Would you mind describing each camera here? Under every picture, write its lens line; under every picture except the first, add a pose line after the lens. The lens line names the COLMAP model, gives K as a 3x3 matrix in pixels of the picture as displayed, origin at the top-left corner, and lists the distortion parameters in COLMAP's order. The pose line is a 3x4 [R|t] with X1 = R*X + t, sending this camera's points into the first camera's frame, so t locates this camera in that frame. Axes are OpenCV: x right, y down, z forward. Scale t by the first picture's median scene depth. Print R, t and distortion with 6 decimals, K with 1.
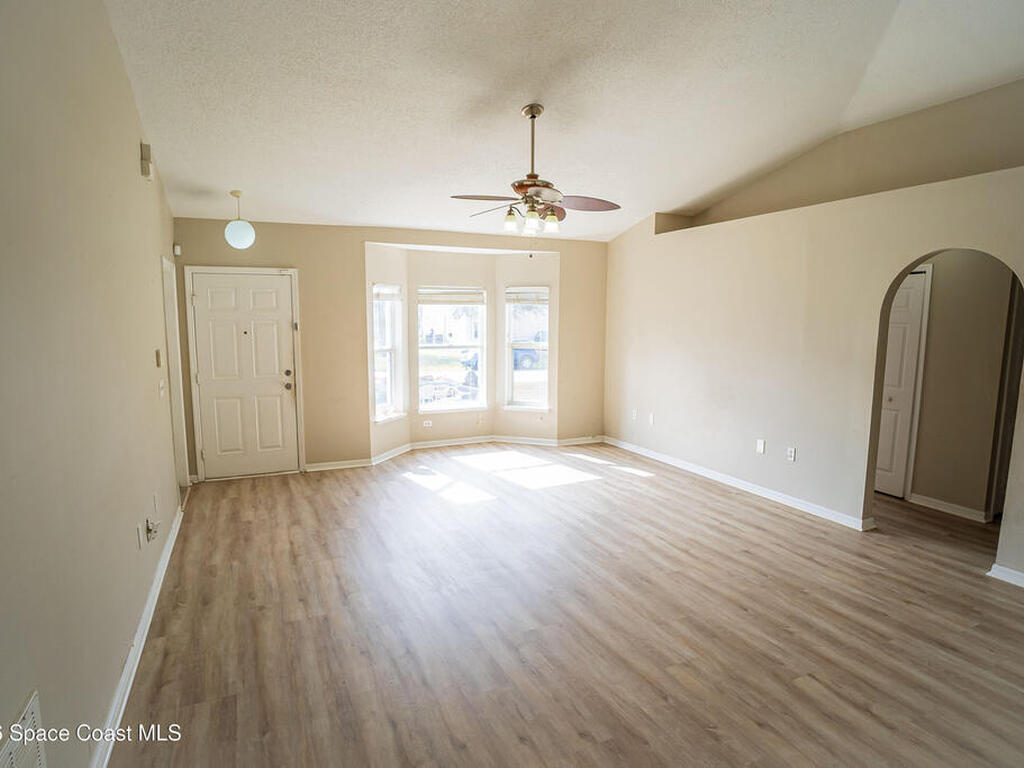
lens RADIAL K [[563.7, 0, 509.0], [0, 563.7, 389.8], [0, 0, 1]] dist [-0.077026, 0.030822]
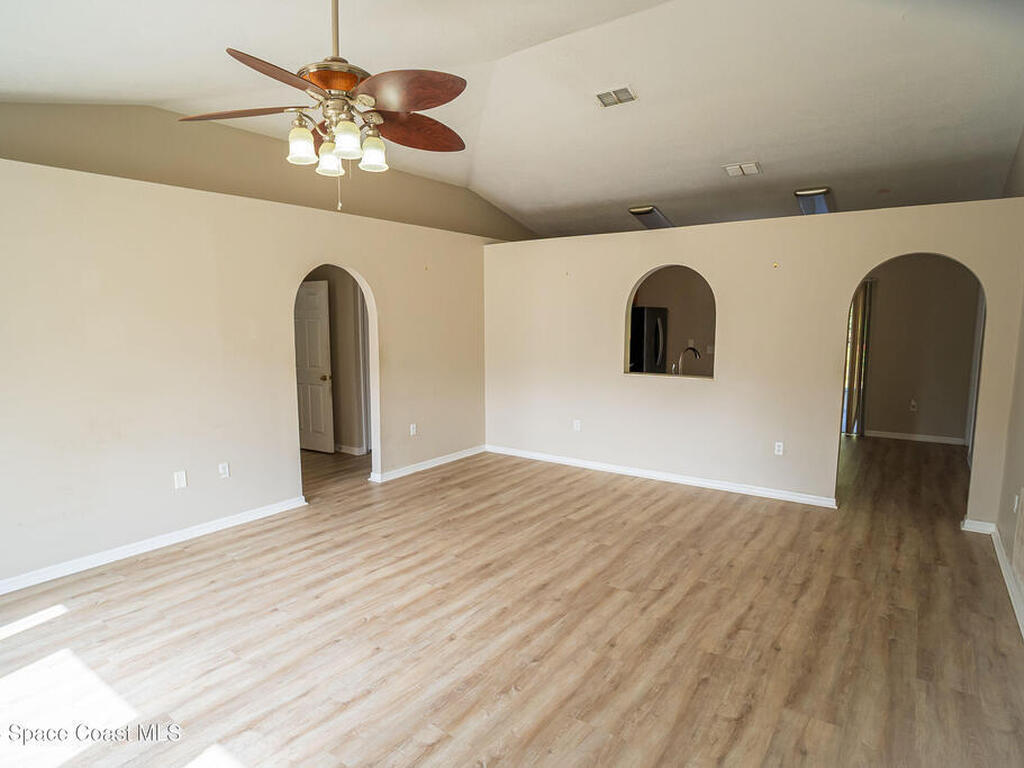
lens RADIAL K [[563.7, 0, 509.0], [0, 563.7, 389.8], [0, 0, 1]] dist [-0.077026, 0.030822]
pose [[-0.470368, -0.111746, 0.875367, -0.565671], [0.117831, 0.975115, 0.187794, -0.148288], [-0.874569, 0.191477, -0.445495, 1.181320]]
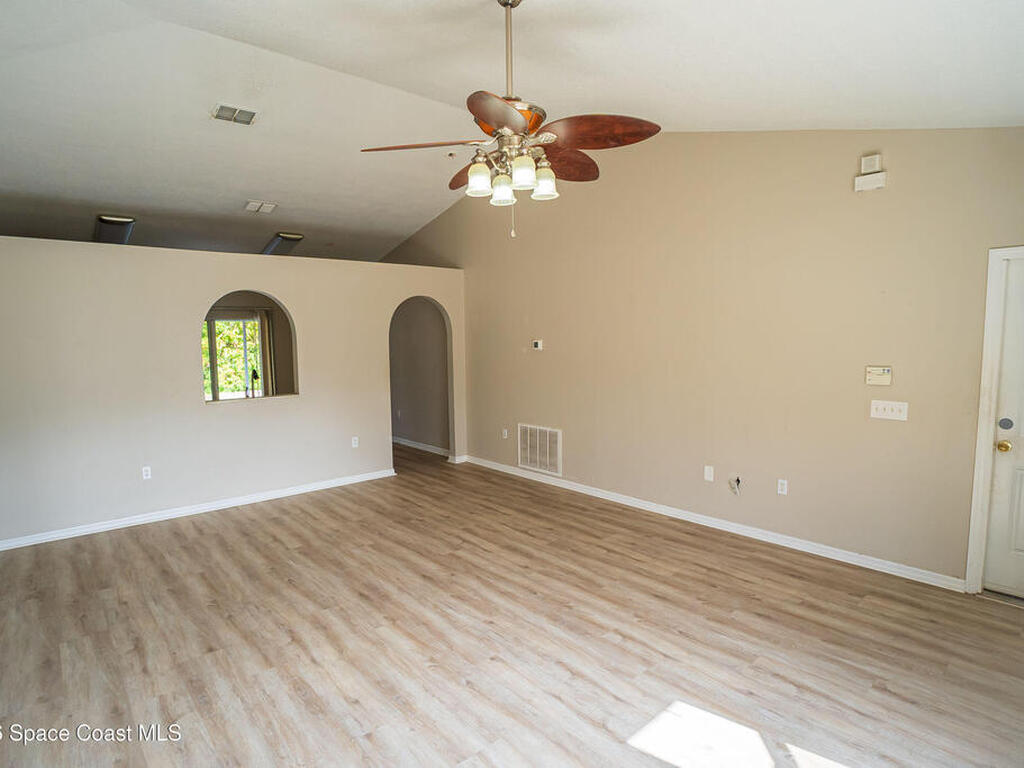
lens RADIAL K [[564.9, 0, 471.0], [0, 564.9, 386.2], [0, 0, 1]] dist [-0.053850, 0.020301]
pose [[-0.973742, 0.032676, -0.225299, 0.236303], [-0.017230, 0.976229, 0.216054, -0.218901], [0.227003, 0.214263, -0.950032, 1.668321]]
